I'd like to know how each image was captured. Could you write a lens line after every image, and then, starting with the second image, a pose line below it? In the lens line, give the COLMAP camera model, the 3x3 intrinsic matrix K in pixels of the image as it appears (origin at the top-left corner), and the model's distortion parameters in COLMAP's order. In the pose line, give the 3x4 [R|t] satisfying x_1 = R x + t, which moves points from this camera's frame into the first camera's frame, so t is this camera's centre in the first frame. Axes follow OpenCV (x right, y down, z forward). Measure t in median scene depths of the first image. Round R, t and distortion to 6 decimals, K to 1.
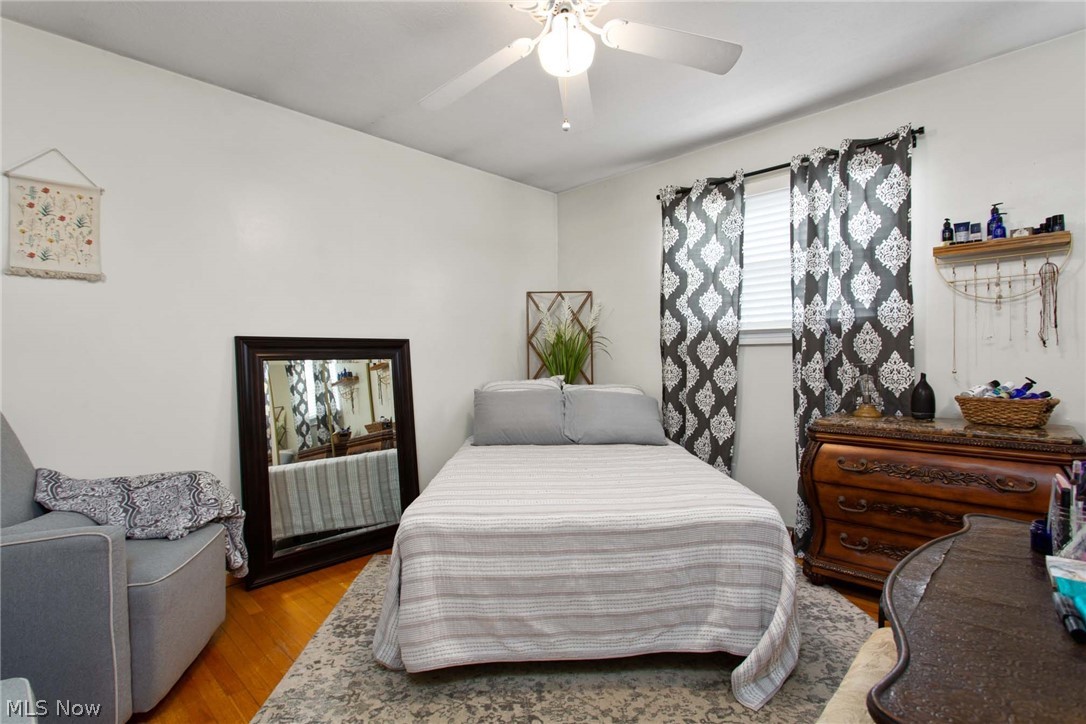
lens RADIAL K [[516.9, 0, 542.7], [0, 516.9, 363.5], [0, 0, 1]] dist [-0.004114, 0.004789]
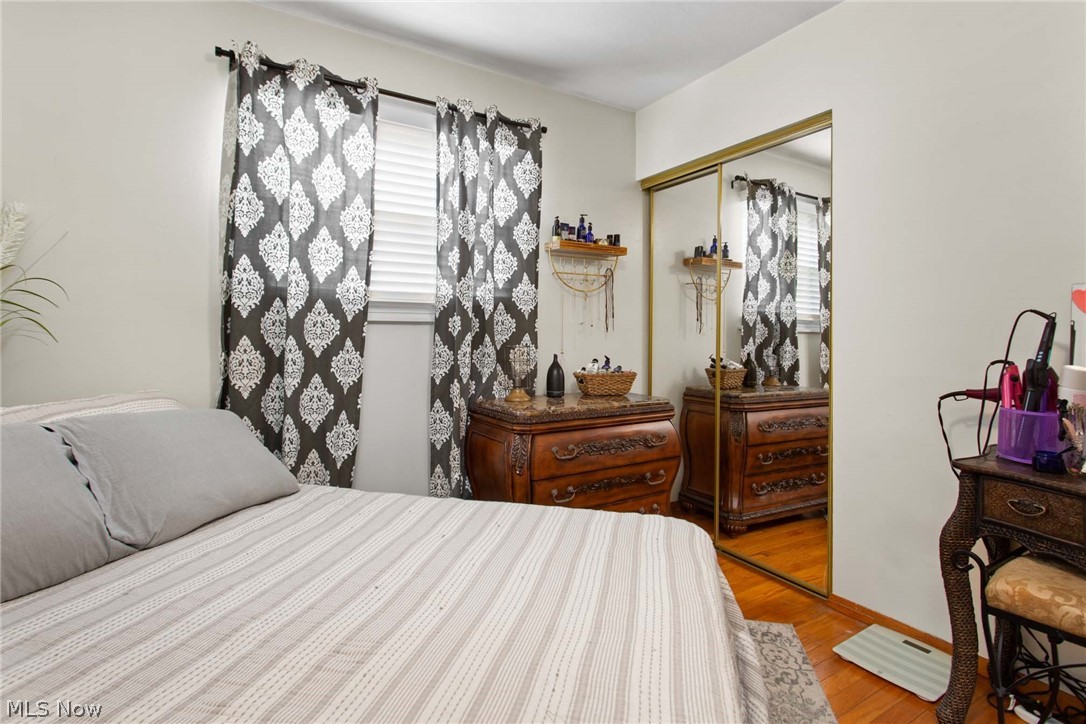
lens RADIAL K [[516.9, 0, 542.7], [0, 516.9, 332.7], [0, 0, 1]] dist [-0.004114, 0.004789]
pose [[0.264556, 0.017418, 0.964213, -0.271940], [0.008929, 0.999750, -0.020509, -0.003797], [-0.964329, 0.014036, 0.264335, 0.650087]]
